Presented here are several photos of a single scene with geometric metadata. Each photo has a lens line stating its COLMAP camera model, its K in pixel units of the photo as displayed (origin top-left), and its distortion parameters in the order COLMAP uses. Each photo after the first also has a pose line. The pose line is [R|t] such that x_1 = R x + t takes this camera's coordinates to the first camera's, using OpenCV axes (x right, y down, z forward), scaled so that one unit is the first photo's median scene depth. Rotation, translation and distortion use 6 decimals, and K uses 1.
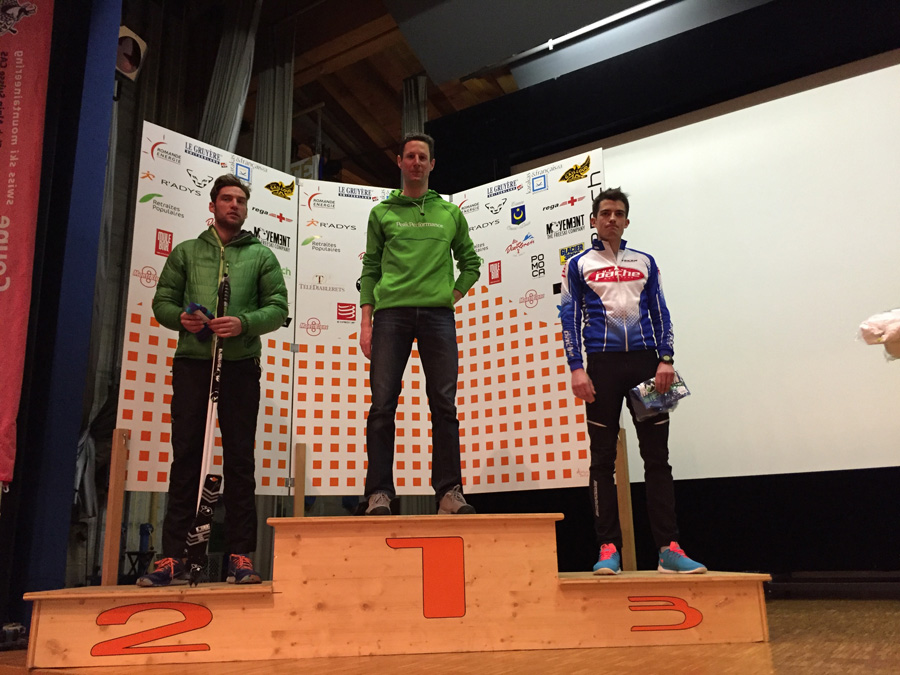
lens RADIAL K [[772.9, 0, 450.0], [0, 772.9, 337.5], [0, 0, 1]] dist [0.086894, -0.131227]
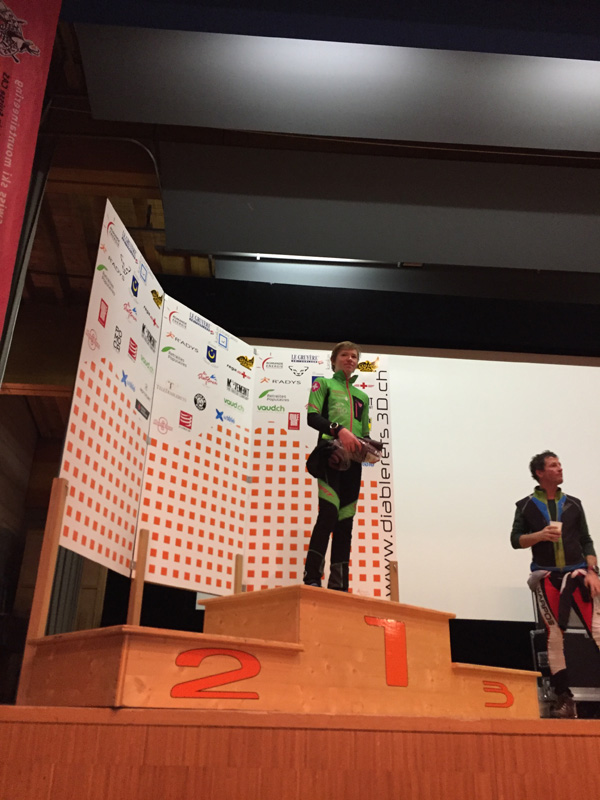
lens RADIAL K [[687.0, 0, 281.5], [0, 687.0, 405.0], [0, 0, 1]] dist [0.086894, -0.131227]
pose [[0.806144, 0.276471, 0.523159, -0.574987], [-0.195618, 0.958943, -0.205335, 0.128902], [-0.558449, 0.063190, 0.827129, 0.105006]]
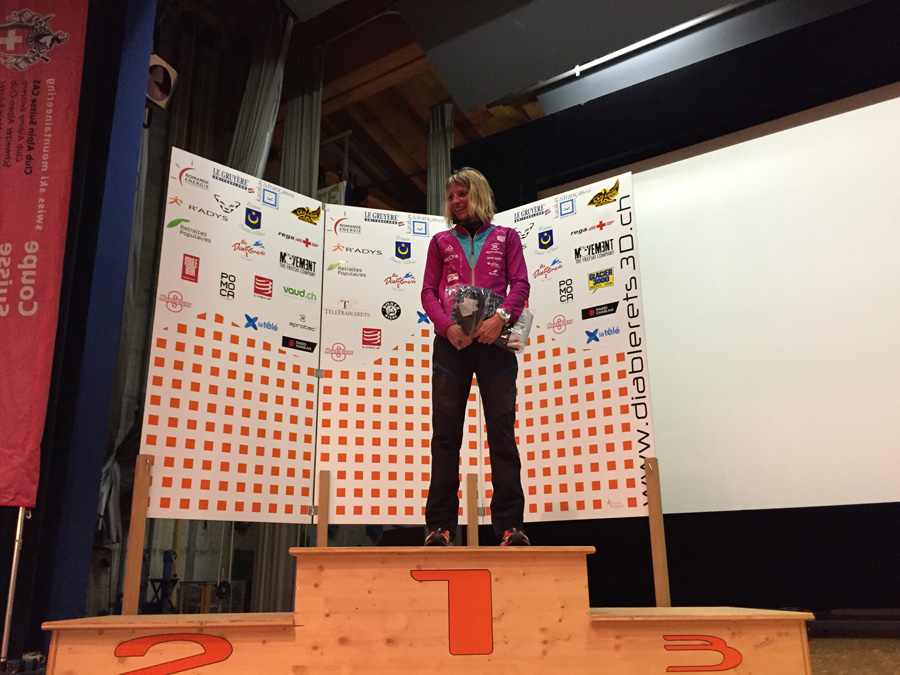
lens RADIAL K [[772.9, 0, 450.0], [0, 772.9, 337.5], [0, 0, 1]] dist [0.086894, -0.131227]
pose [[0.999493, 0.002495, -0.031734, -0.002366], [-0.003591, 0.999397, -0.034522, 0.001163], [0.031629, 0.034619, 0.998900, 0.015451]]
